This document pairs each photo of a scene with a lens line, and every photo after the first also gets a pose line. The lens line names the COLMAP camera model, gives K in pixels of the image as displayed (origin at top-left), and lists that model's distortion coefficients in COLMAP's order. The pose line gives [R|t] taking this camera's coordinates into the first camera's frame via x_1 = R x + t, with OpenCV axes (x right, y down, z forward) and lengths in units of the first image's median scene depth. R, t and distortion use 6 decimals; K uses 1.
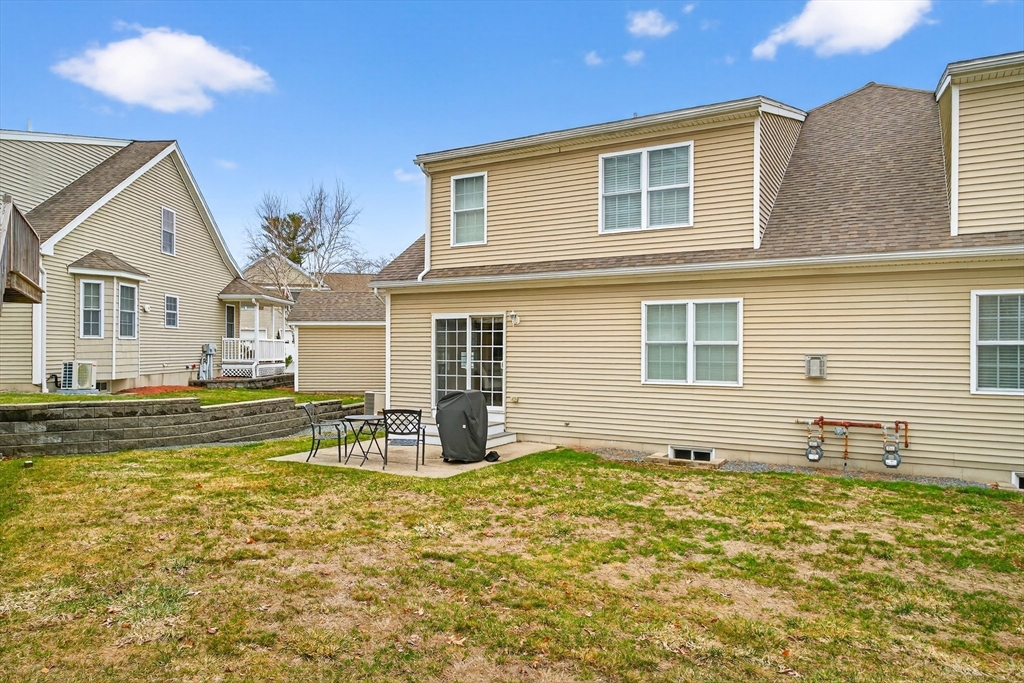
lens RADIAL K [[408.2, 0, 512.1], [0, 408.2, 350.8], [0, 0, 1]] dist [-0.000478, -0.000078]
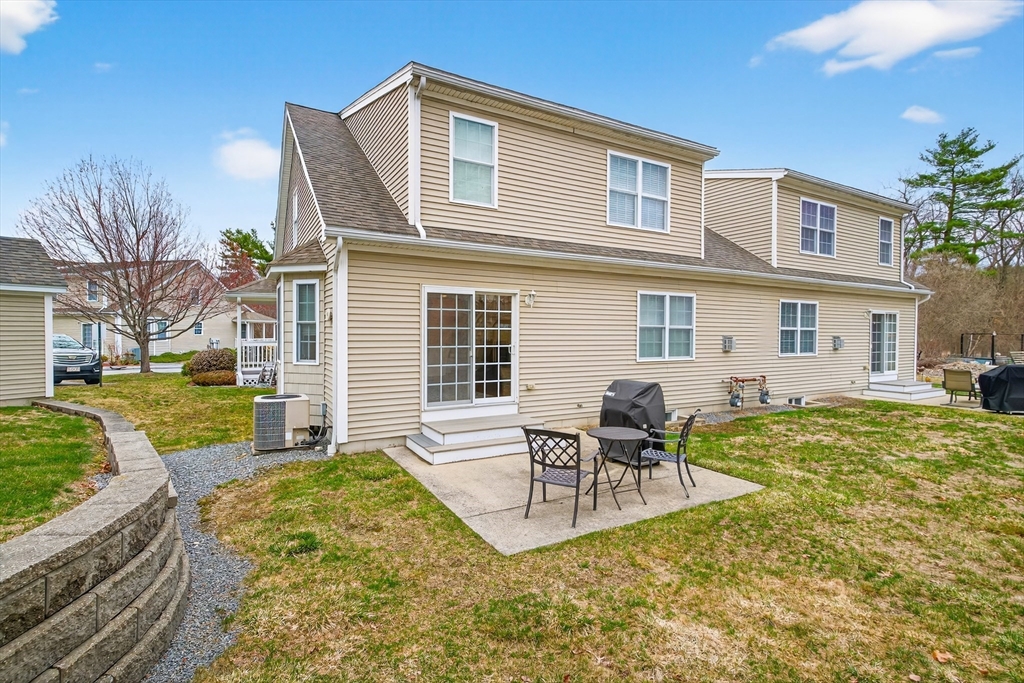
lens RADIAL K [[493.8, 0, 515.0], [0, 493.8, 346.3], [0, 0, 1]] dist [-0.002282, -0.000598]
pose [[0.660006, -0.023567, 0.750891, -0.934793], [0.001100, 0.999537, 0.030405, -0.006431], [-0.751260, -0.019241, 0.659726, 0.325092]]
